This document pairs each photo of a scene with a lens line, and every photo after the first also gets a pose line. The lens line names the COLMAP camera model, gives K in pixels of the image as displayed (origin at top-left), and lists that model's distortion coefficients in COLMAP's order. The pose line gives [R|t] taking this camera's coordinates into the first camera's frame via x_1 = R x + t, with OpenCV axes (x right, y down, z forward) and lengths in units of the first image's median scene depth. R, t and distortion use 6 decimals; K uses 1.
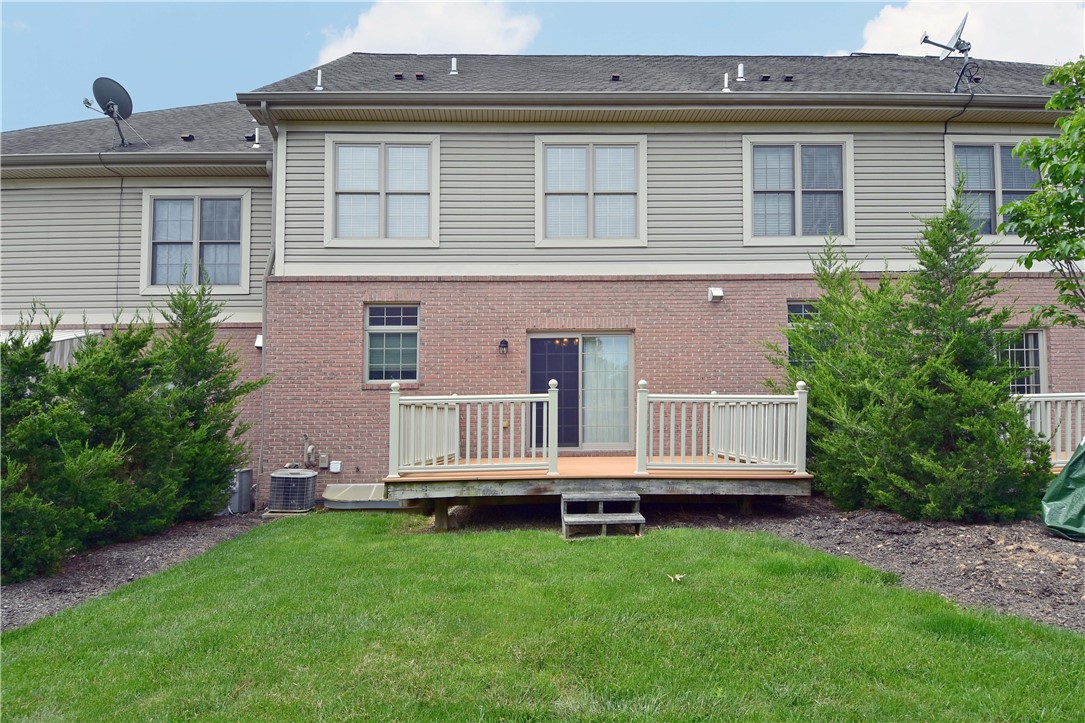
lens RADIAL K [[573.2, 0, 542.7], [0, 573.2, 392.9], [0, 0, 1]] dist [0.001391, -0.000944]
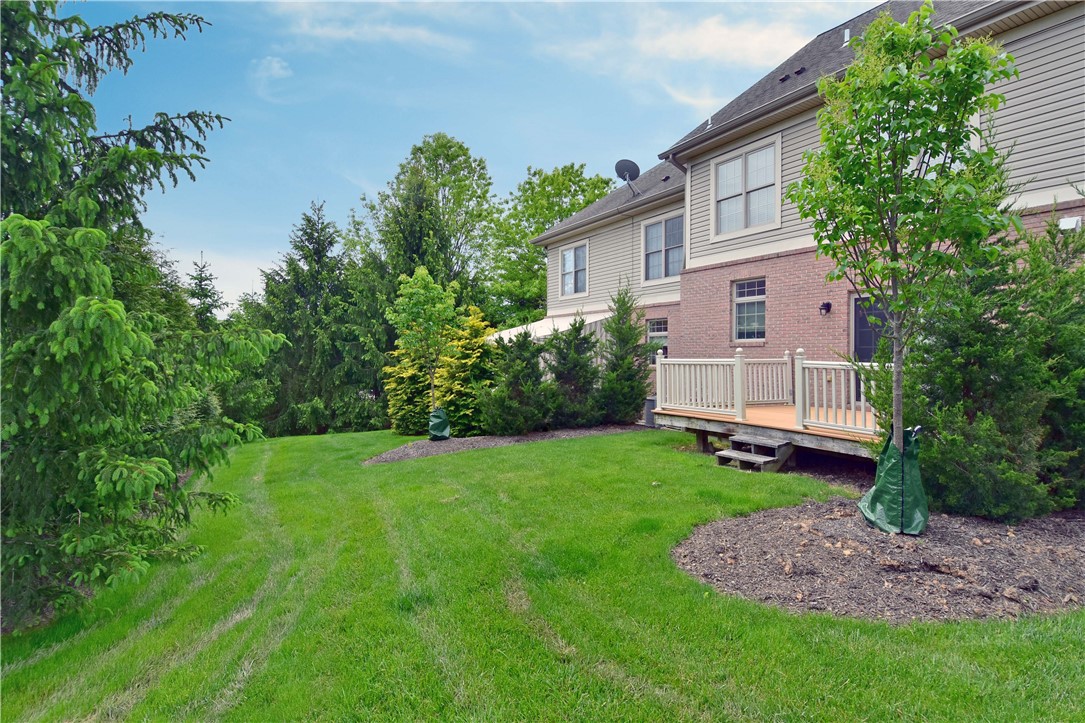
lens RADIAL K [[561.2, 0, 542.6], [0, 561.2, 344.8], [0, 0, 1]] dist [0.000757, -0.024081]
pose [[0.467101, -0.003571, -0.884197, 0.626932], [0.031114, 0.999439, 0.012401, -0.039781], [0.883656, -0.033303, 0.466950, 0.004857]]
